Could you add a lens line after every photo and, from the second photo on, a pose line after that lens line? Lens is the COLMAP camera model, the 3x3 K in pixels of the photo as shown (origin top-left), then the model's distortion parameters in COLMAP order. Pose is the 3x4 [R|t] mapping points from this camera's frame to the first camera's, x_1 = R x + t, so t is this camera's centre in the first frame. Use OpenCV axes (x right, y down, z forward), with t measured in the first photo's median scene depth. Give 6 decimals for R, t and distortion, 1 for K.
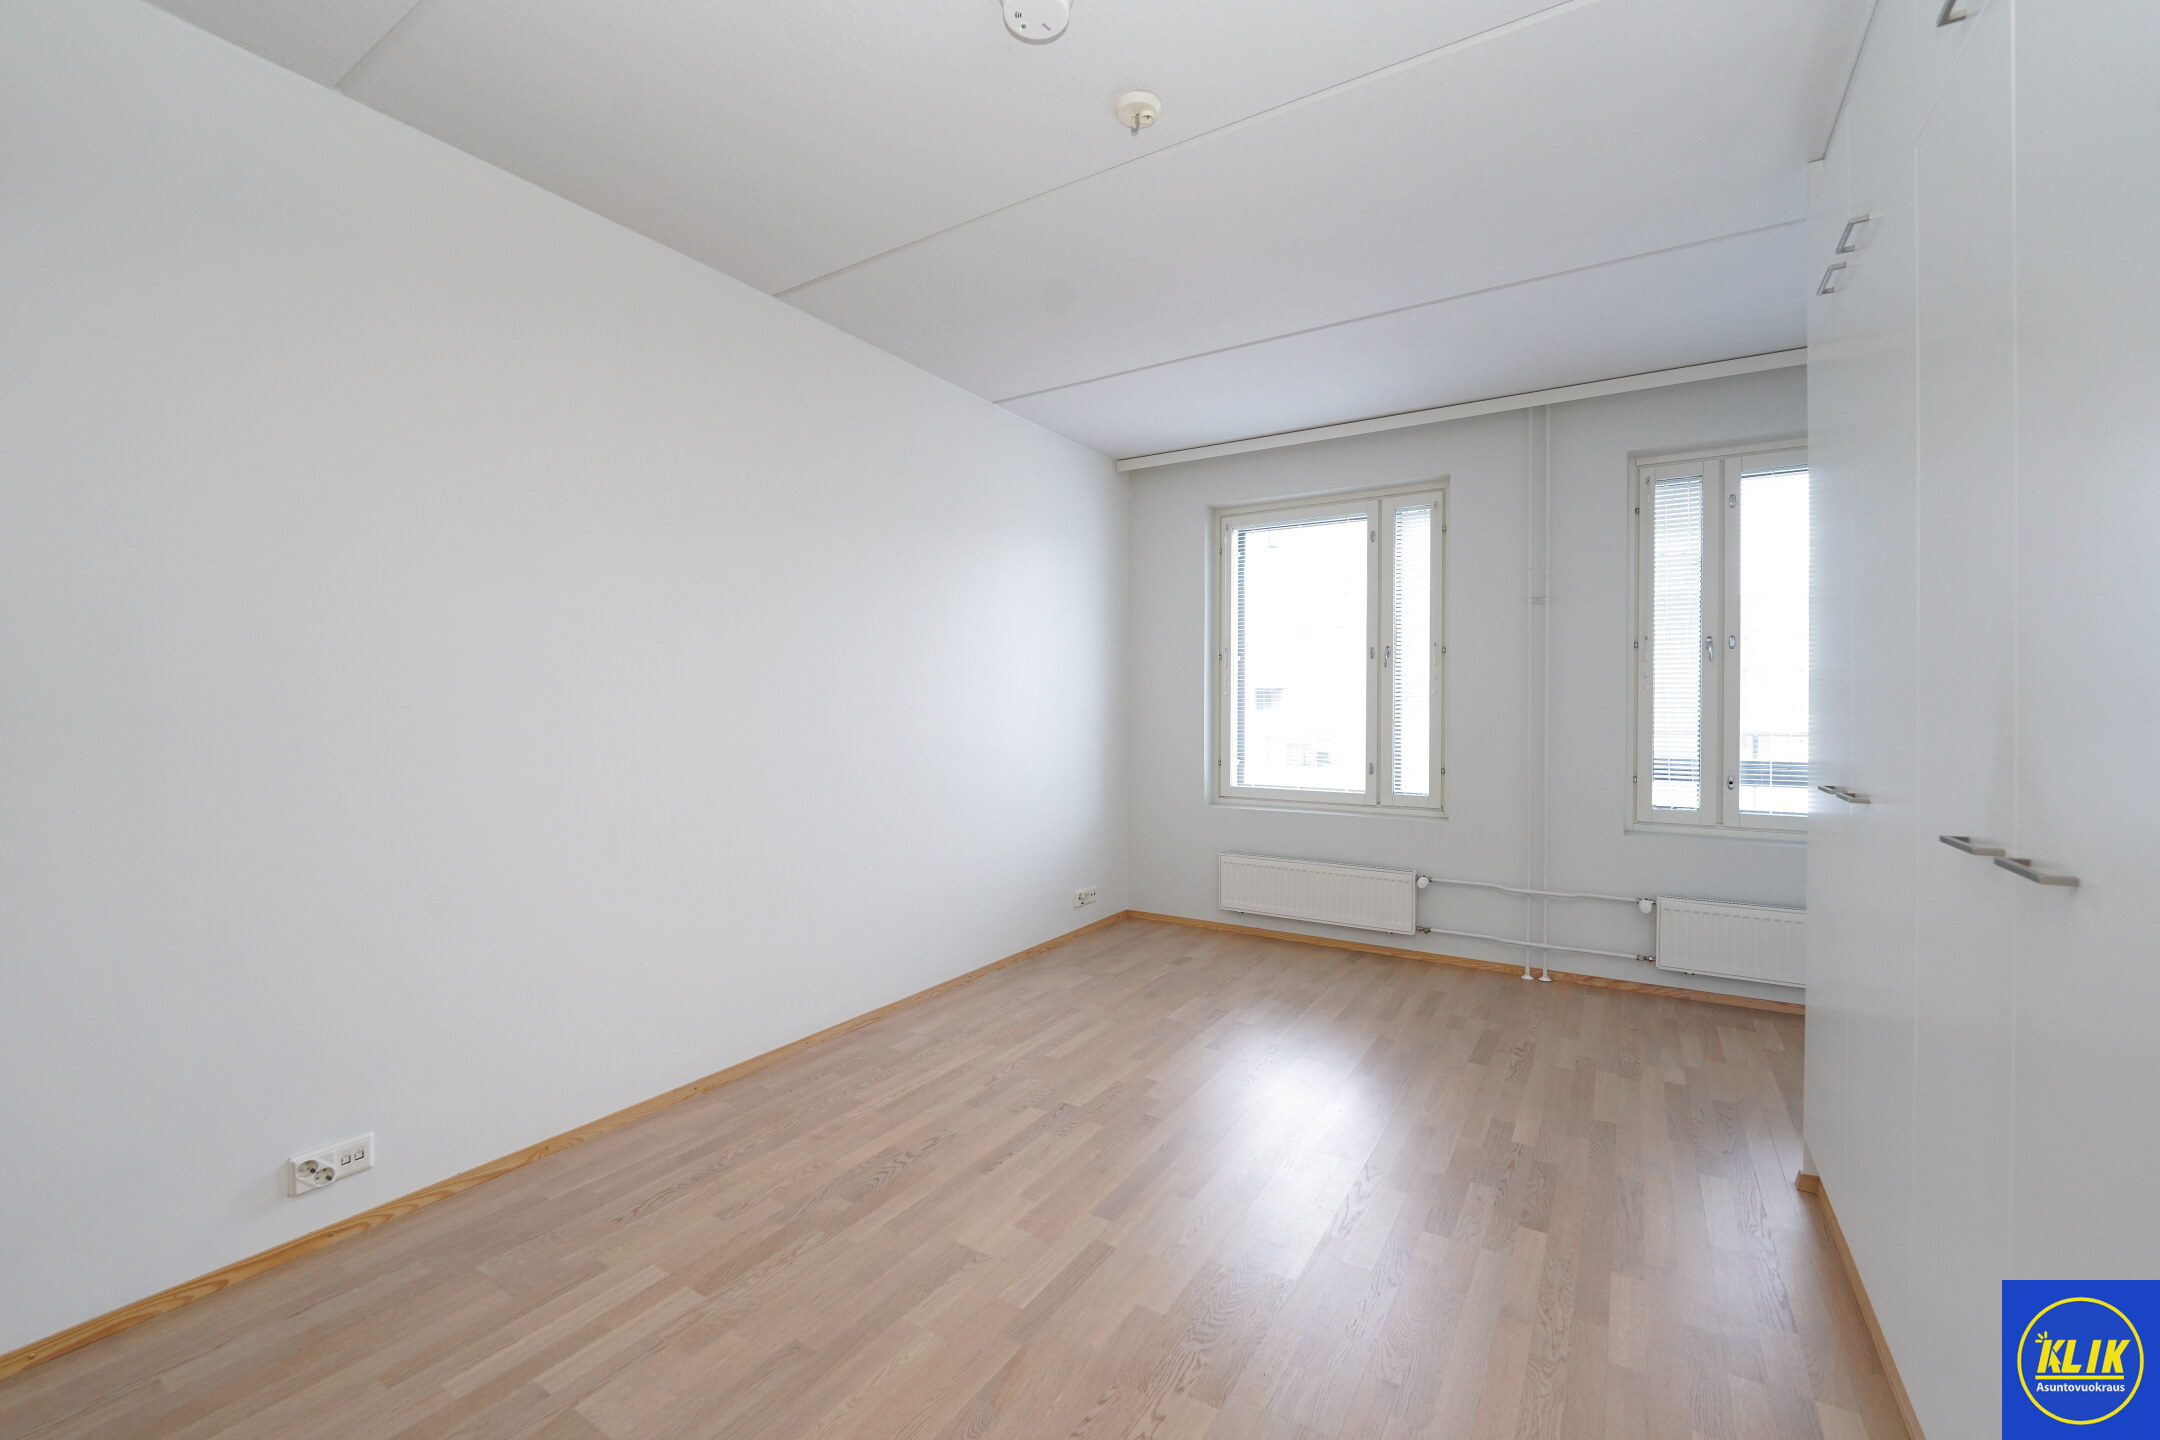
lens RADIAL K [[876.2, 0, 1073.8], [0, 876.2, 708.3], [0, 0, 1]] dist [-0.006651, -0.003030]
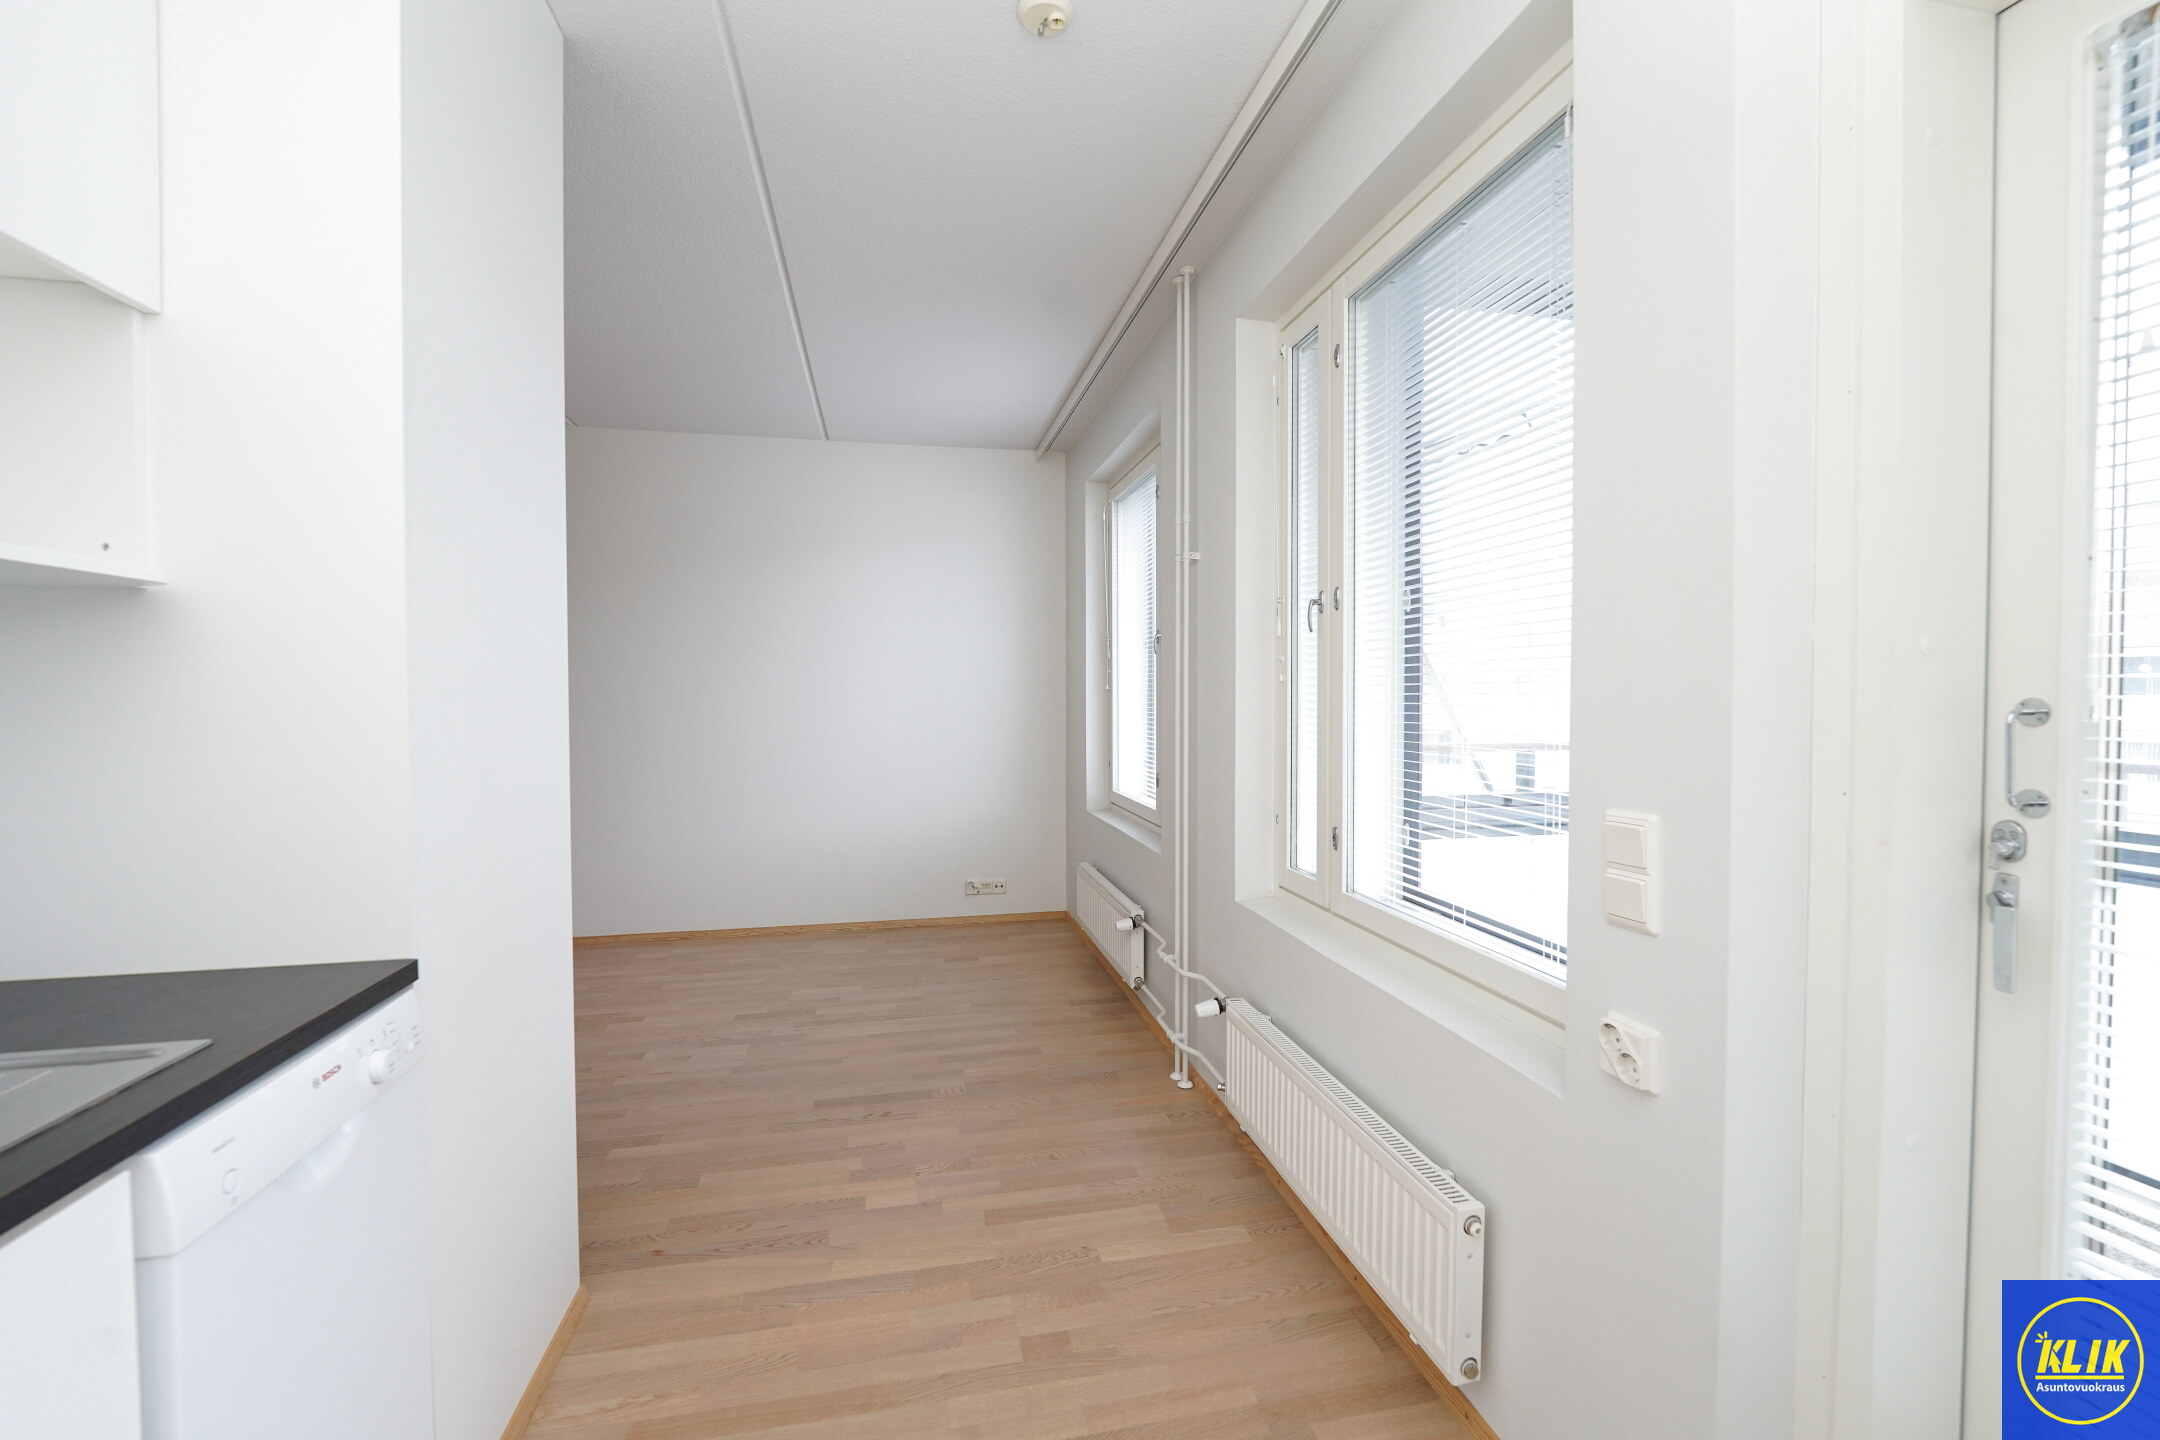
lens RADIAL K [[876.2, 0, 1078.2], [0, 876.2, 707.7], [0, 0, 1]] dist [-0.006651, -0.003030]
pose [[0.699872, 0.007671, -0.714228, 1.052678], [0.003386, 0.999895, 0.014058, -0.010379], [0.714261, -0.012257, 0.699772, 0.465646]]
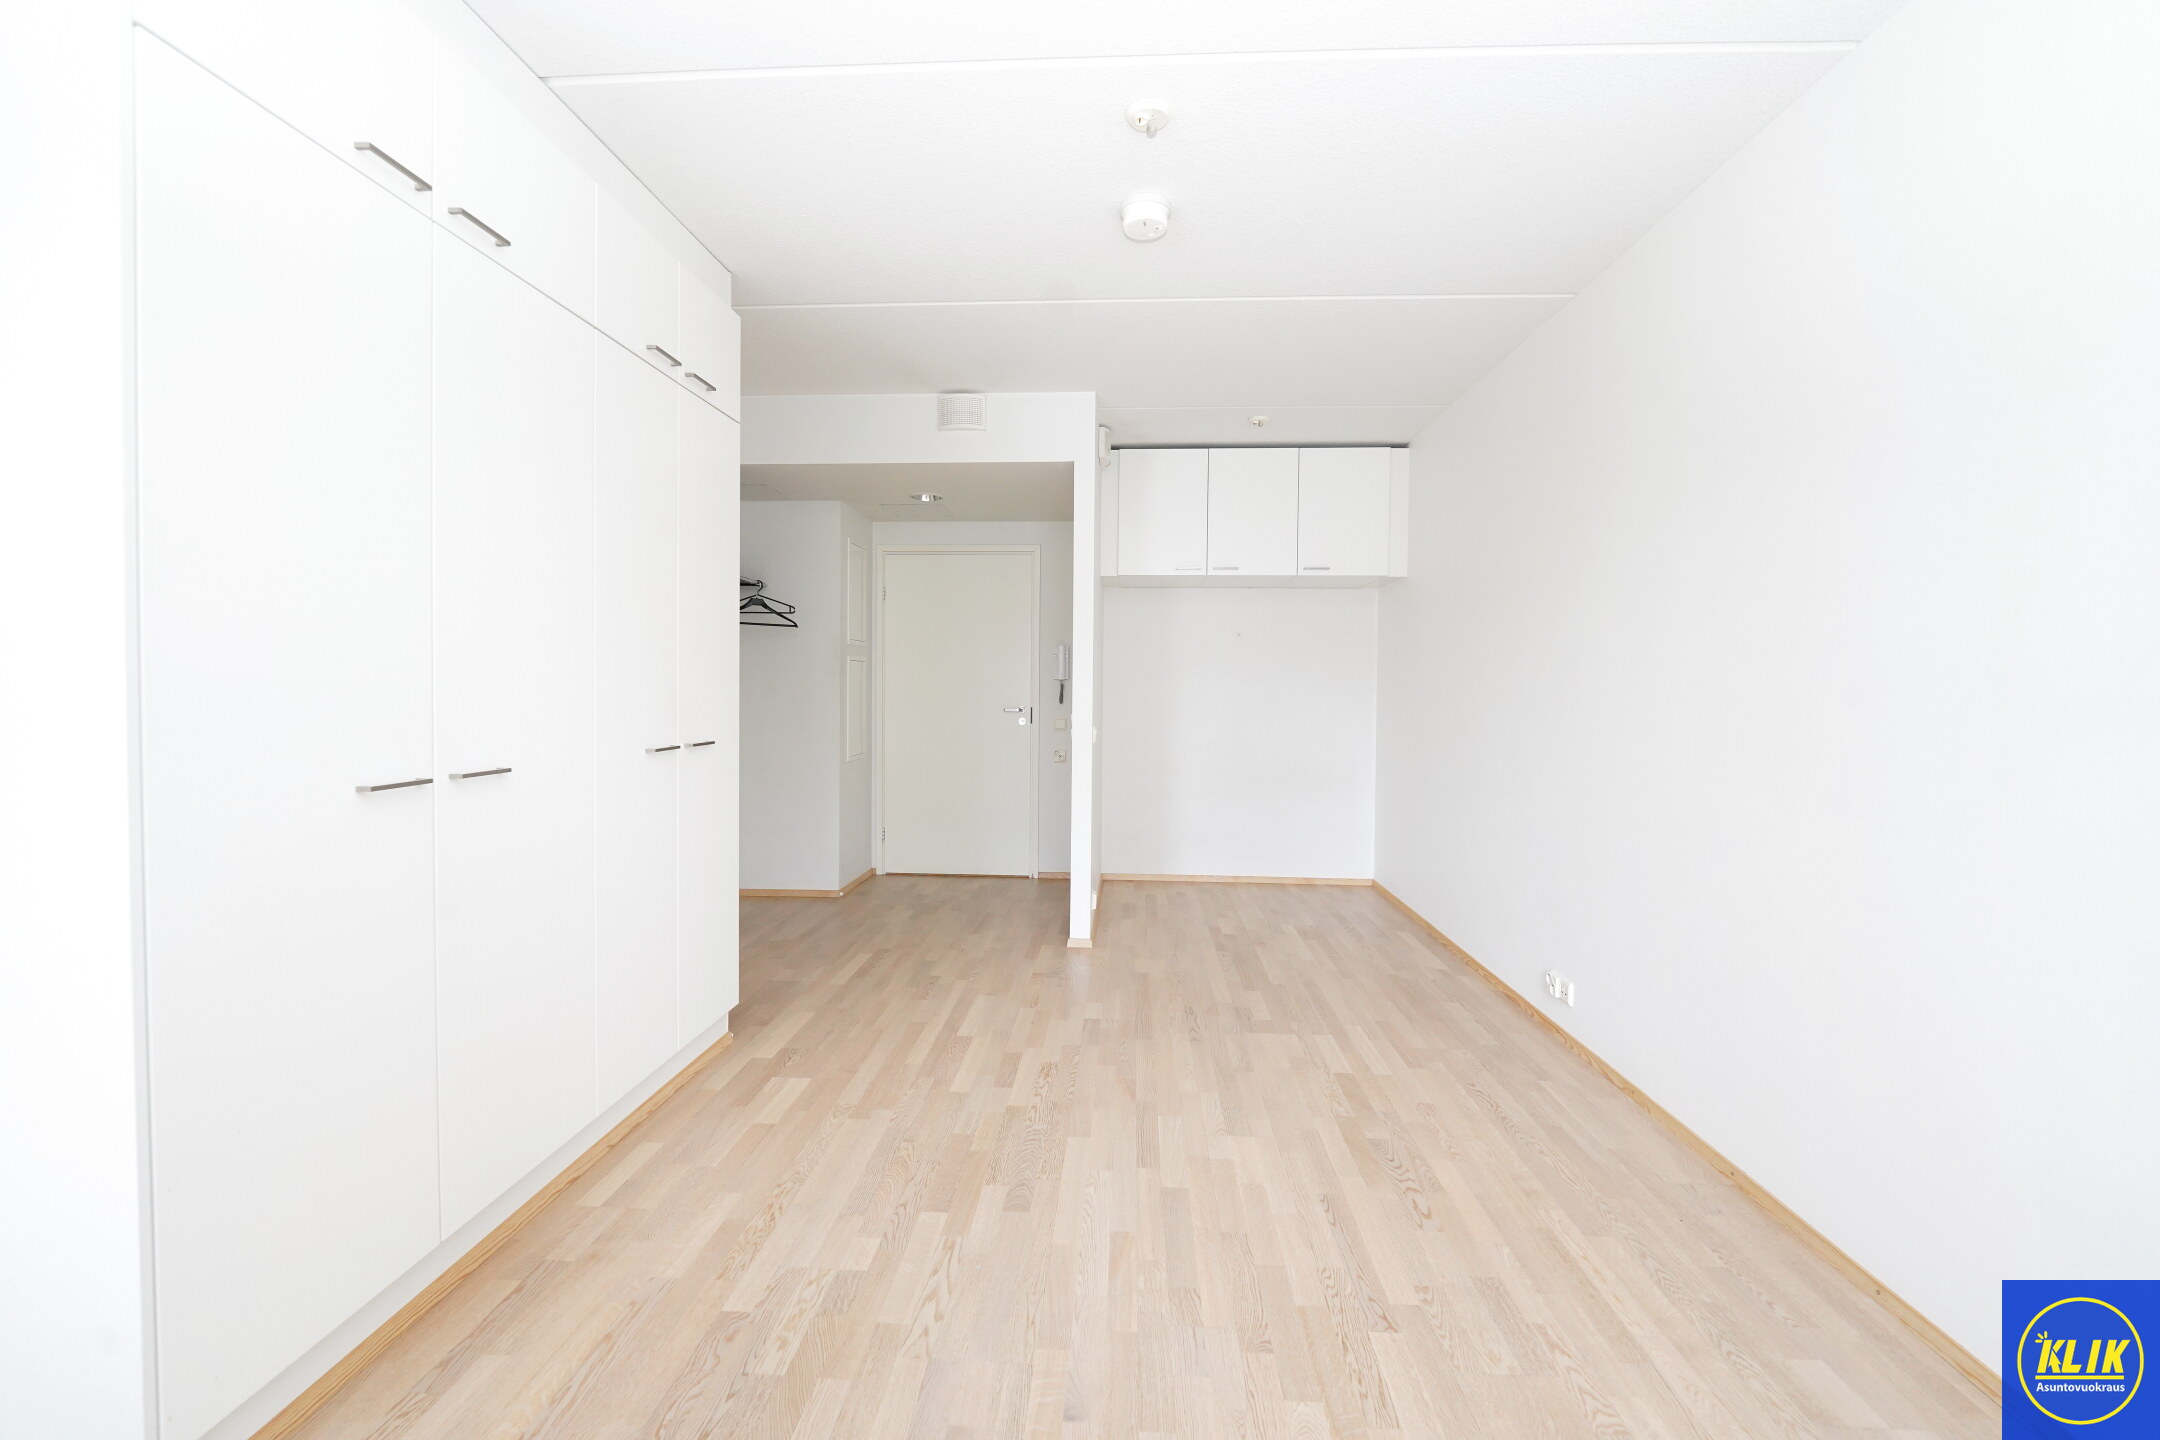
lens RADIAL K [[876.2, 0, 1079.0], [0, 876.2, 707.0], [0, 0, 1]] dist [-0.006651, -0.003030]
pose [[-0.875353, 0.000529, -0.483484, 0.357275], [-0.012445, 0.999643, 0.023627, -0.003949], [0.483324, 0.026699, -0.875034, 1.043852]]
